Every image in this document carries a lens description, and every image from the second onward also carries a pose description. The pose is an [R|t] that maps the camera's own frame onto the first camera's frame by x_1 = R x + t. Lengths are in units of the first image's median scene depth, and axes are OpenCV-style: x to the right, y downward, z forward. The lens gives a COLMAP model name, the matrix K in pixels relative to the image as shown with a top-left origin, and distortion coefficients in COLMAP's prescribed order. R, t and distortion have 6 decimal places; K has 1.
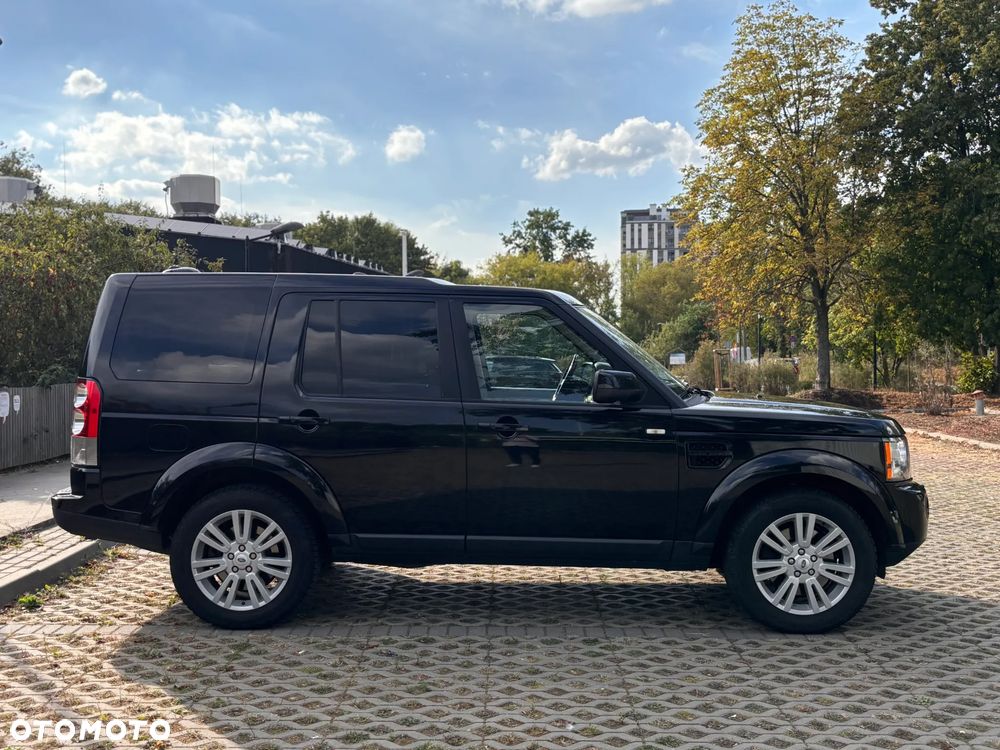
lens RADIAL K [[697.2, 0, 531.4], [0, 697.2, 358.6], [0, 0, 1]] dist [0.040693, -0.004835]
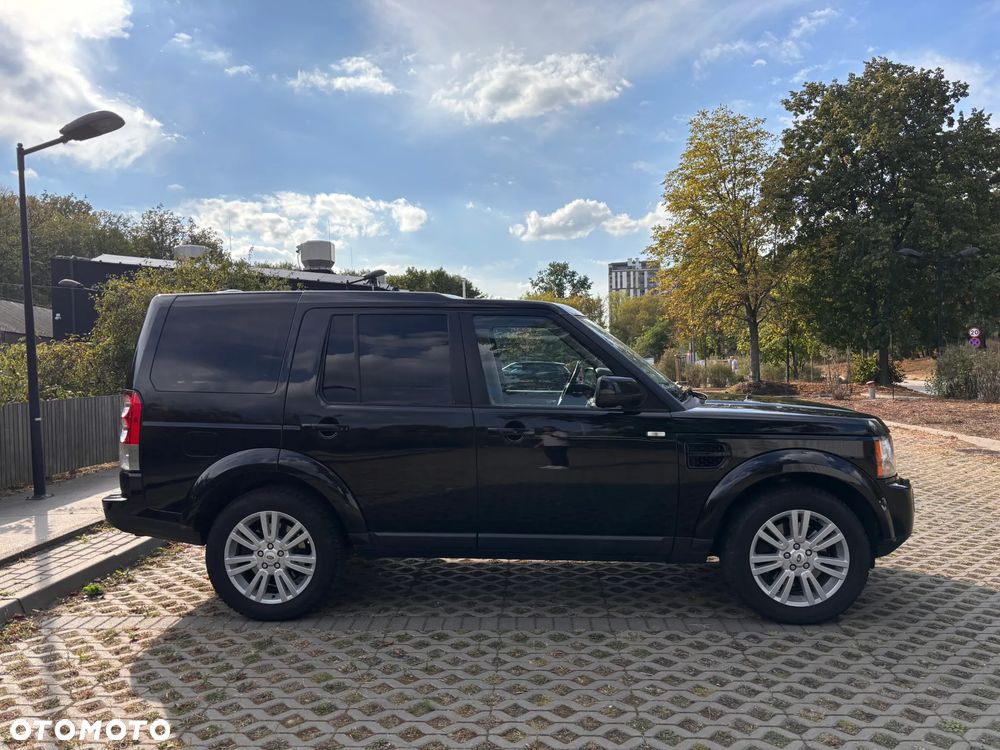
lens RADIAL K [[761.3, 0, 508.3], [0, 761.3, 379.4], [0, 0, 1]] dist [0.021668, -0.018426]
pose [[0.999489, -0.015152, -0.028136, -0.012063], [0.015562, 0.999775, 0.014396, 0.003013], [0.027912, -0.014827, 0.999500, -0.173441]]
